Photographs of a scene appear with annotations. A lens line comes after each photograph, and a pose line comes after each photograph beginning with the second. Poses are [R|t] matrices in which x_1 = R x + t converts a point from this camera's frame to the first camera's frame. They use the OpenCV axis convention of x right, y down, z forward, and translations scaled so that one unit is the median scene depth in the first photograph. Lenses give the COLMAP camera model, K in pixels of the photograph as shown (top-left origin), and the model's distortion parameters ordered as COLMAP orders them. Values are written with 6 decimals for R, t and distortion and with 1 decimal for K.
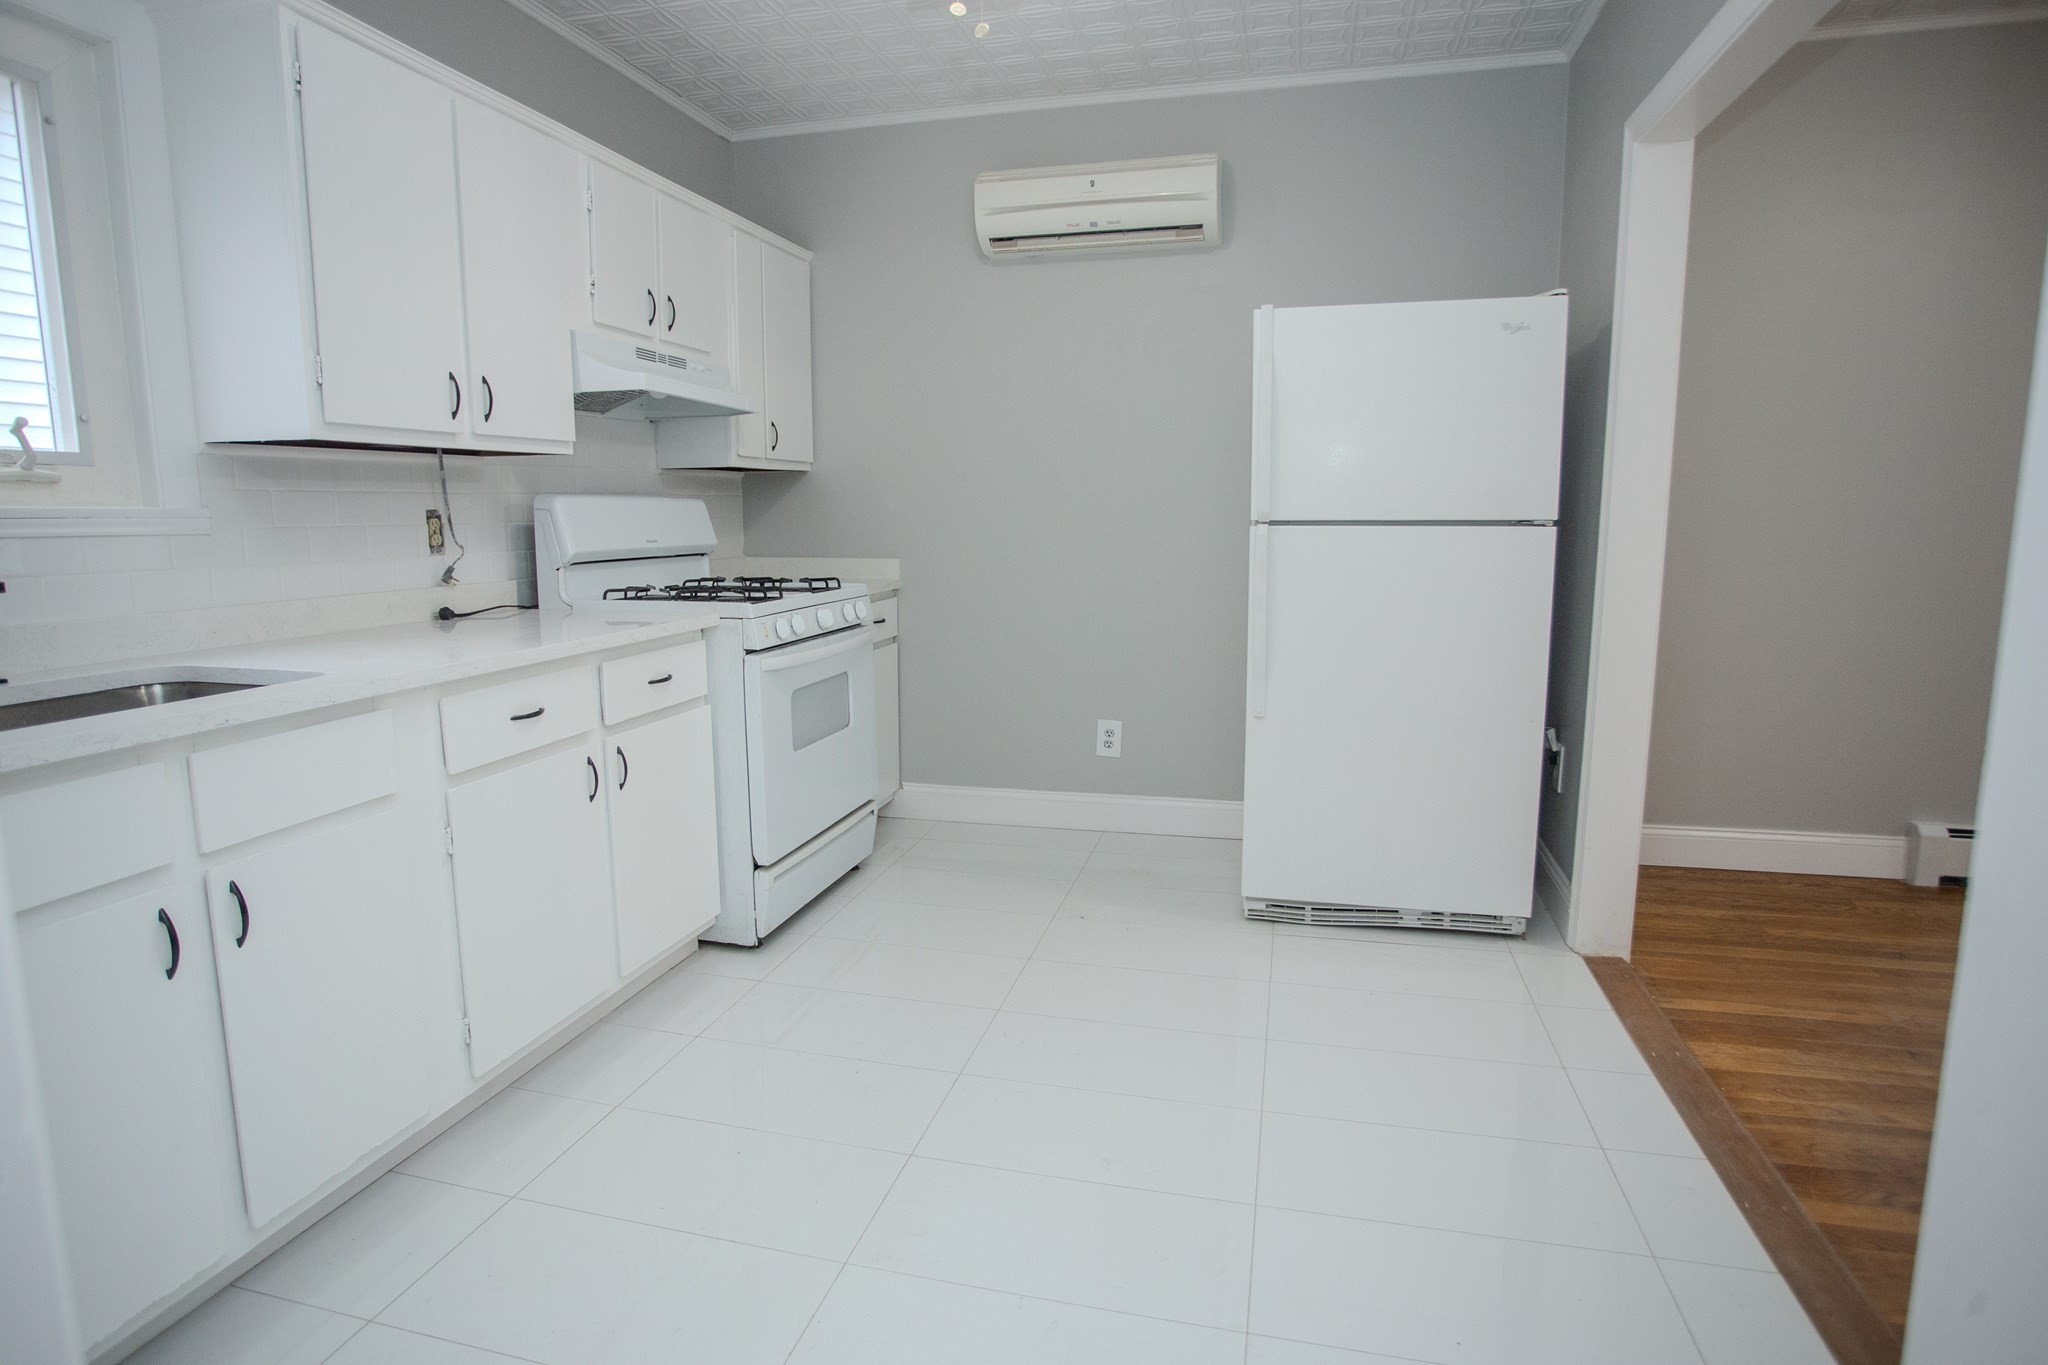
lens RADIAL K [[1084.7, 0, 1016.0], [0, 1084.7, 674.1], [0, 0, 1]] dist [-0.061317, 0.025580]
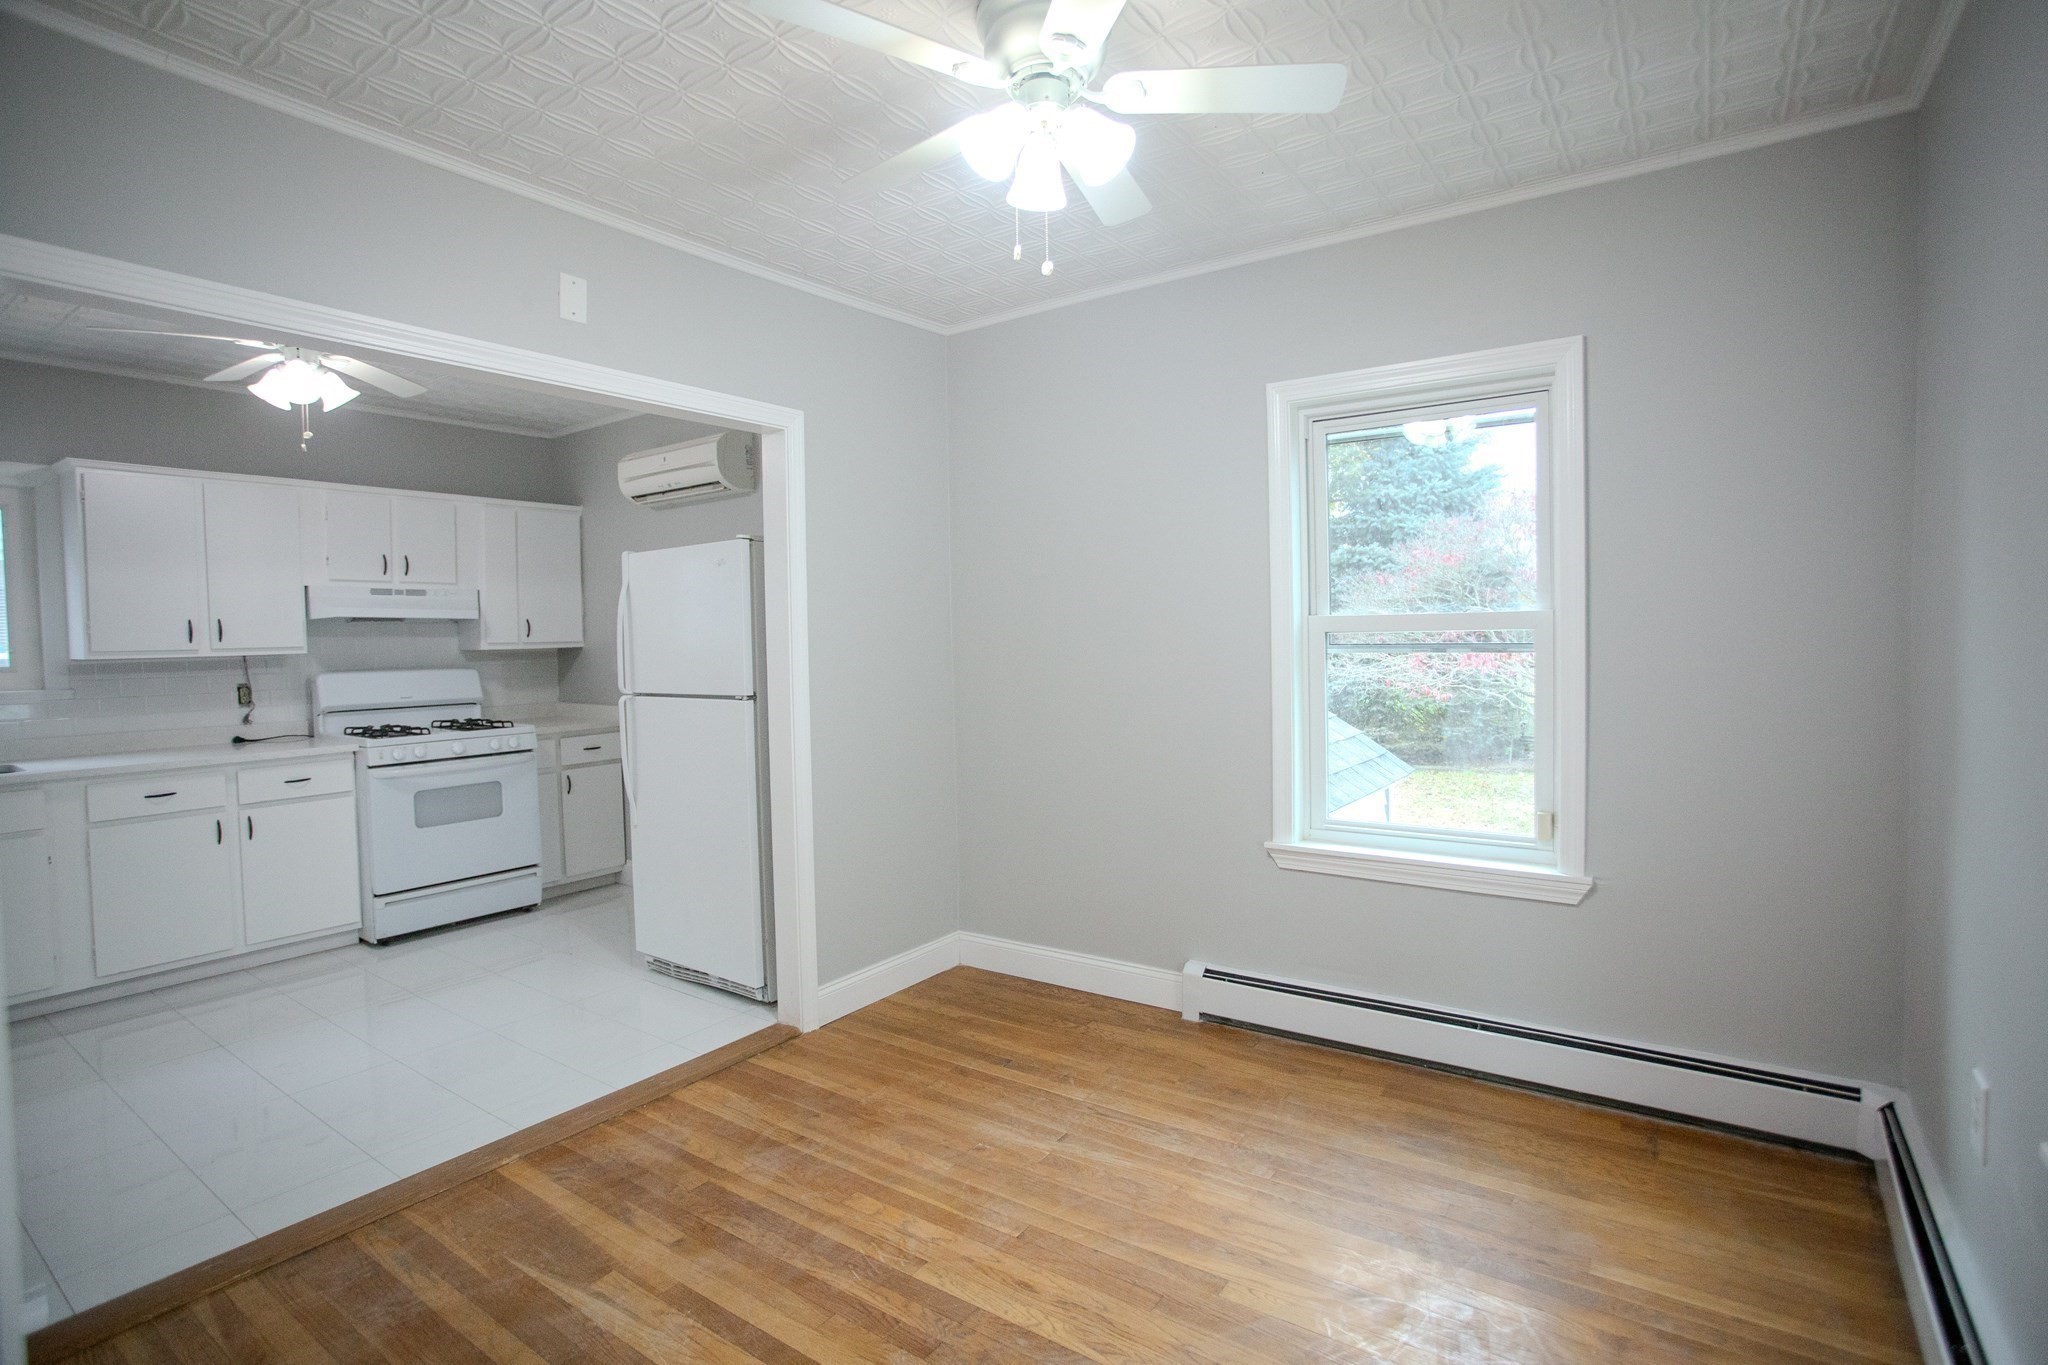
lens RADIAL K [[997.6, 0, 1018.1], [0, 997.6, 670.7], [0, 0, 1]] dist [-0.071948, 0.033279]
pose [[0.932244, 0.000639, -0.361830, 1.222142], [-0.040798, 0.993807, -0.103360, -0.053531], [0.359523, 0.111119, 0.926496, -0.070824]]
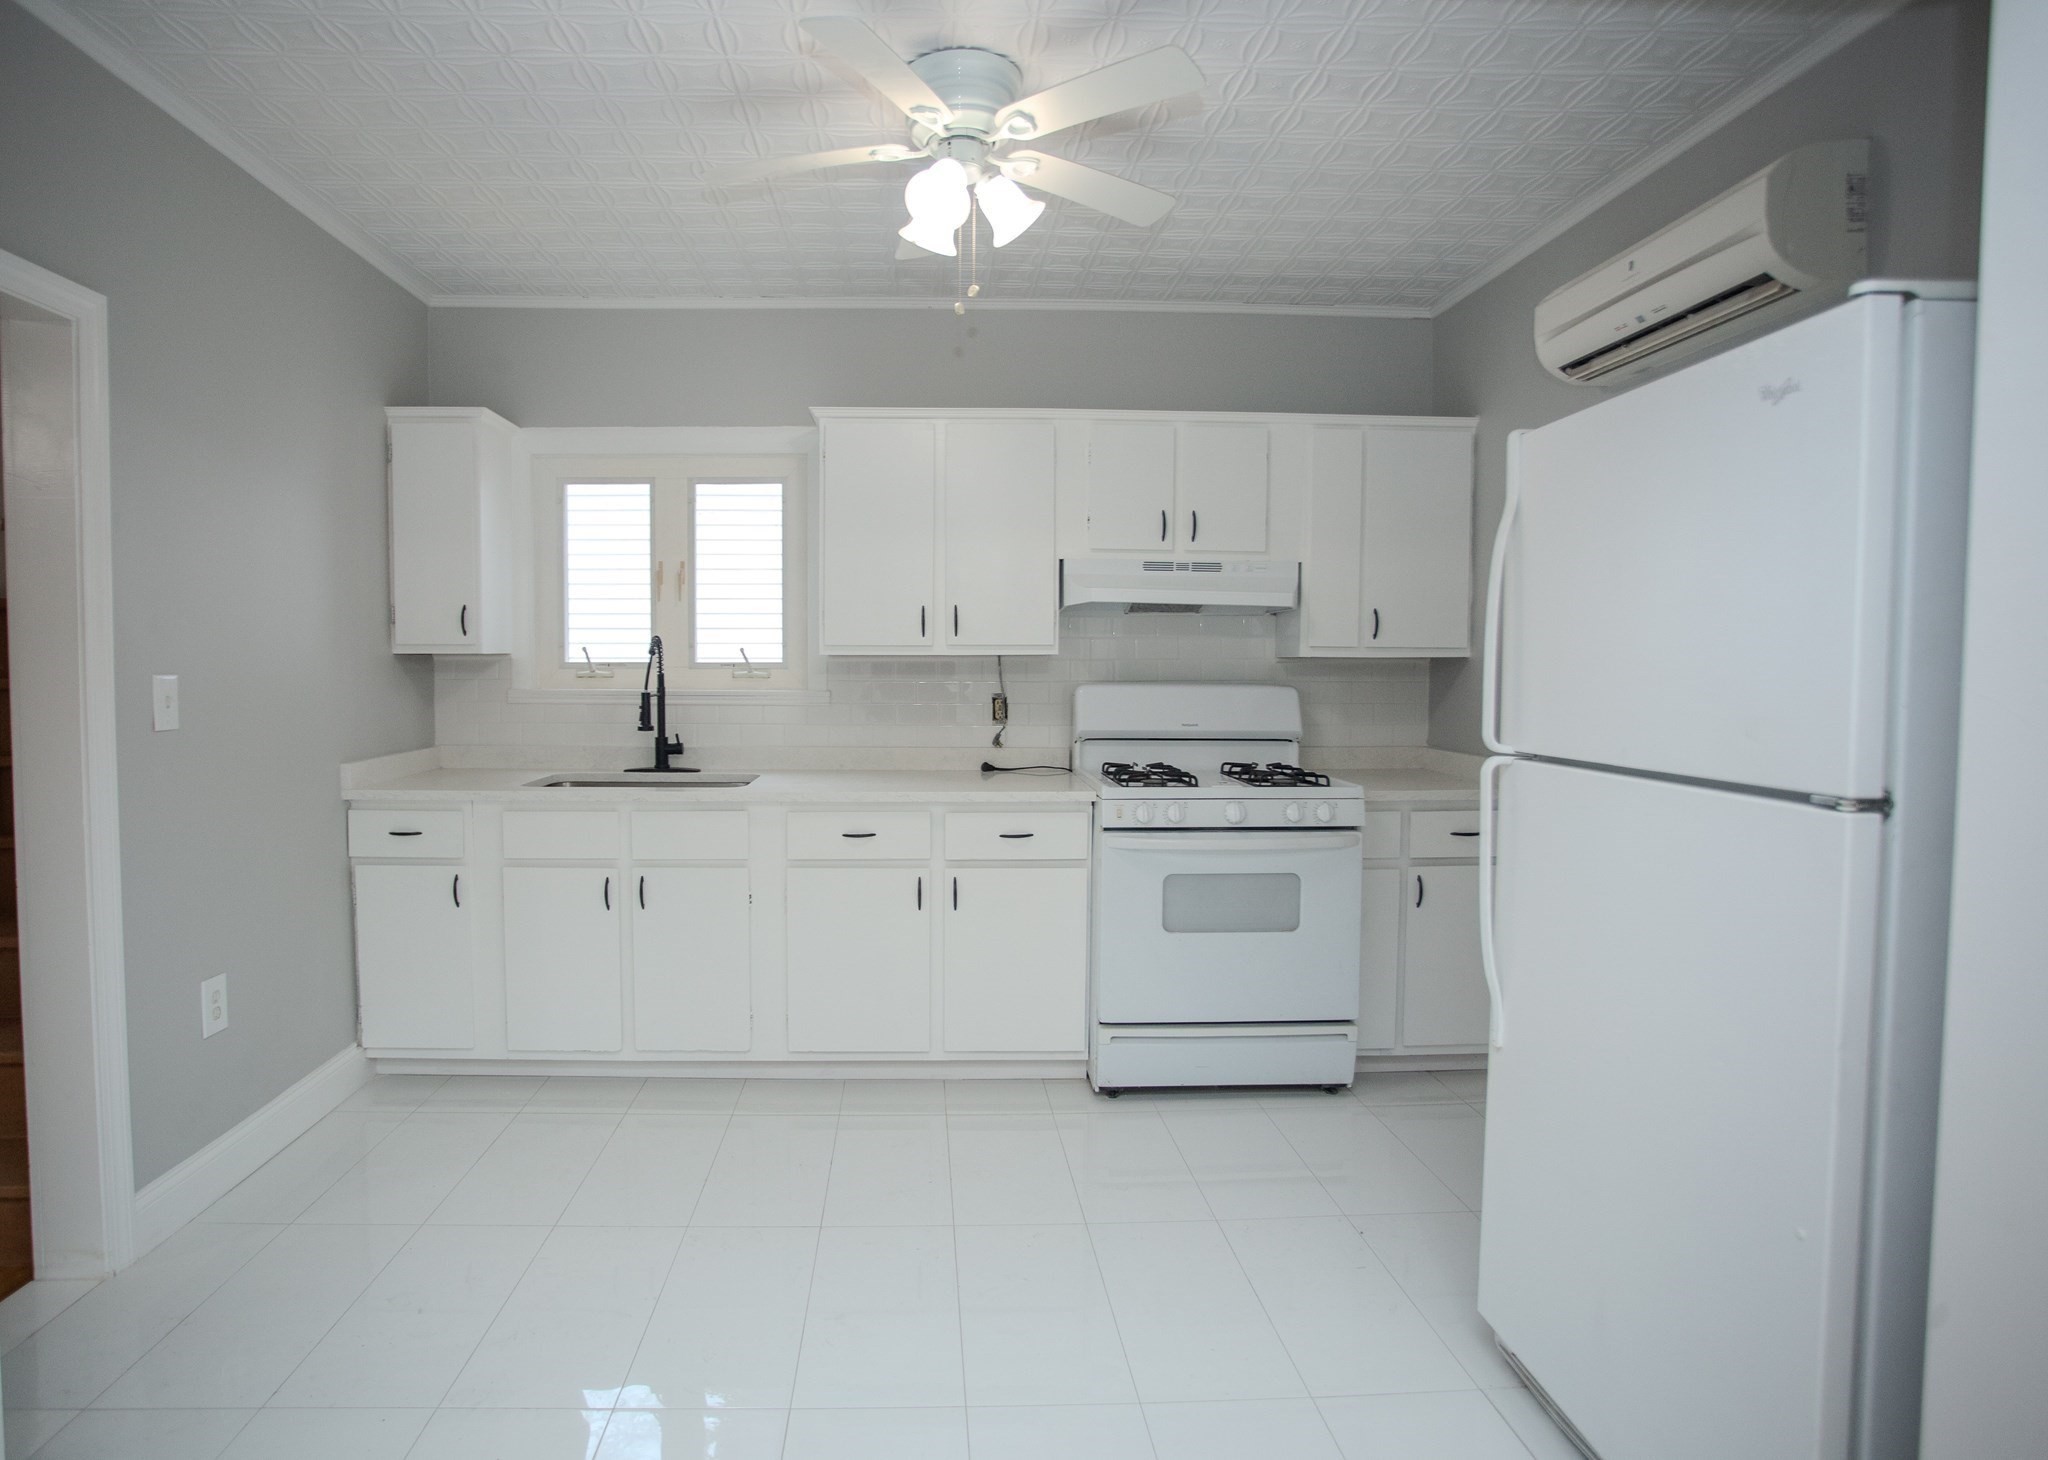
lens RADIAL K [[1099.8, 0, 942.3], [0, 1099.8, 718.8], [0, 0, 1]] dist [-0.075406, 0.040979]
pose [[0.276374, 0.053503, -0.959560, 0.766910], [-0.149728, 0.988654, 0.012000, -0.117811], [0.949315, 0.140357, 0.281249, 0.484491]]
